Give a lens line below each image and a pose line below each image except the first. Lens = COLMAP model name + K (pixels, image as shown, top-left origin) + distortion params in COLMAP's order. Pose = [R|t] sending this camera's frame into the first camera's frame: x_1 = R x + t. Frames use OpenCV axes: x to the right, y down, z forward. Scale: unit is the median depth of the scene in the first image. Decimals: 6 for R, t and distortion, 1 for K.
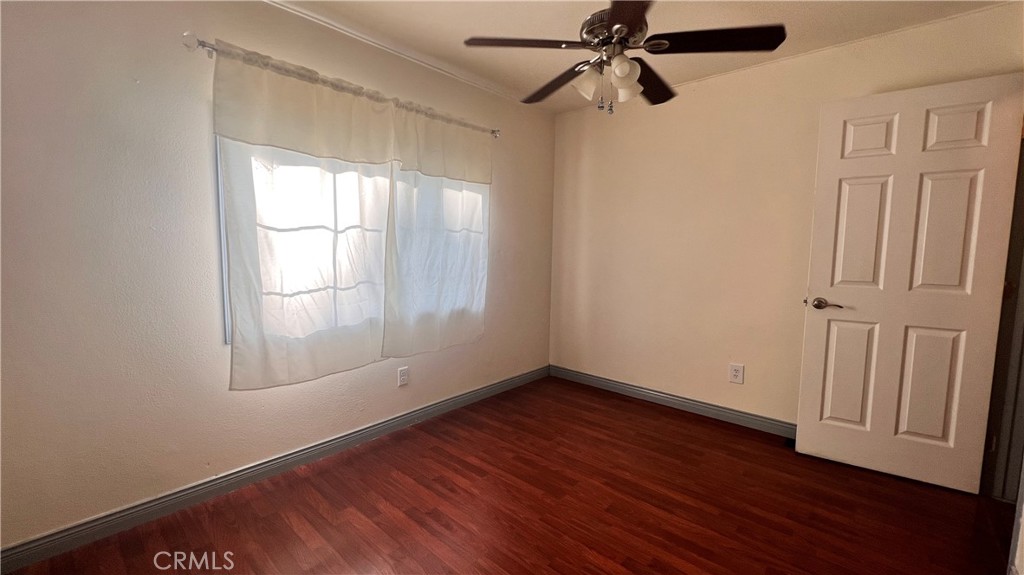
lens RADIAL K [[414.5, 0, 509.9], [0, 414.5, 284.6], [0, 0, 1]] dist [0.000732, 0.000536]
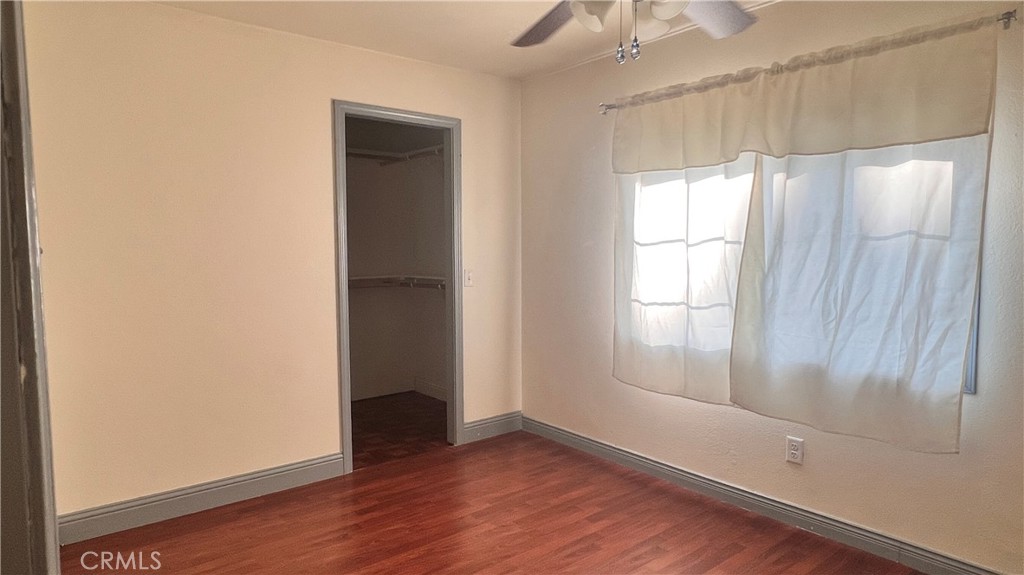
lens RADIAL K [[623.9, 0, 507.6], [0, 623.9, 284.4], [0, 0, 1]] dist [0.002979, -0.000514]
pose [[-0.160773, 0.055110, -0.985452, 0.972486], [-0.093276, 0.993123, 0.070757, -0.096026], [0.982574, 0.103295, -0.154527, 0.783376]]
